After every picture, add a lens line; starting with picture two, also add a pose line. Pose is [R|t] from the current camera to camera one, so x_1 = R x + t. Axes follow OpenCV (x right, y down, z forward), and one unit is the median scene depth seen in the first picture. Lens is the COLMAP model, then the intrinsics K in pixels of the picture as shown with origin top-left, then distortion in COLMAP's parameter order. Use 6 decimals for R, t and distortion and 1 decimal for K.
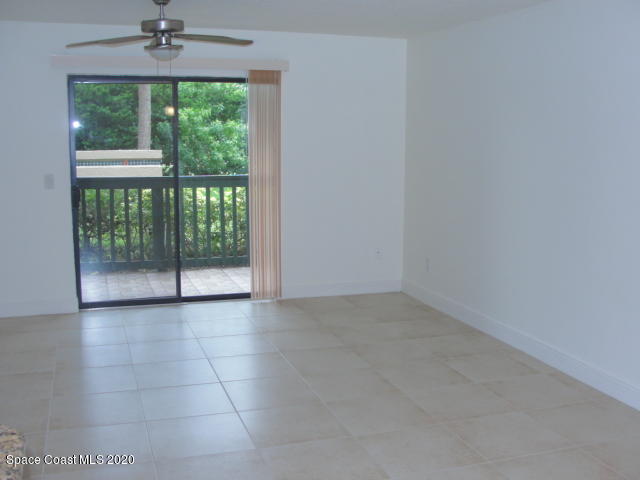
lens RADIAL K [[738.8, 0, 320.0], [0, 738.8, 240.0], [0, 0, 1]] dist [-0.129528, 0.003719]
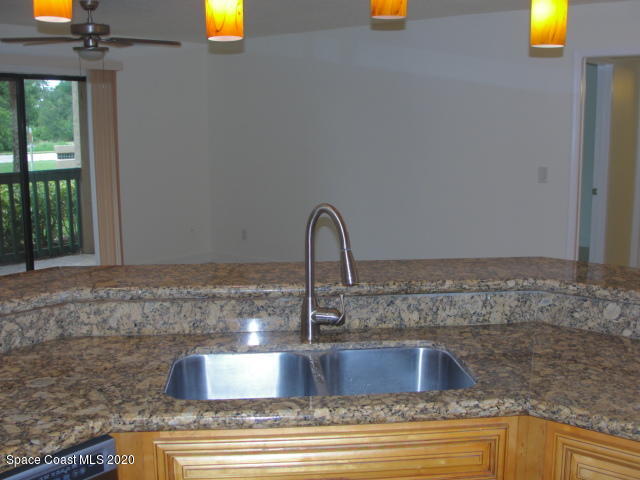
lens RADIAL K [[738.8, 0, 320.0], [0, 738.8, 240.0], [0, 0, 1]] dist [-0.129528, 0.003719]
pose [[0.840061, -0.091689, 0.534688, -0.532374], [0.086046, 0.995657, 0.035547, 0.011675], [-0.535625, 0.016146, 0.844302, -0.095729]]
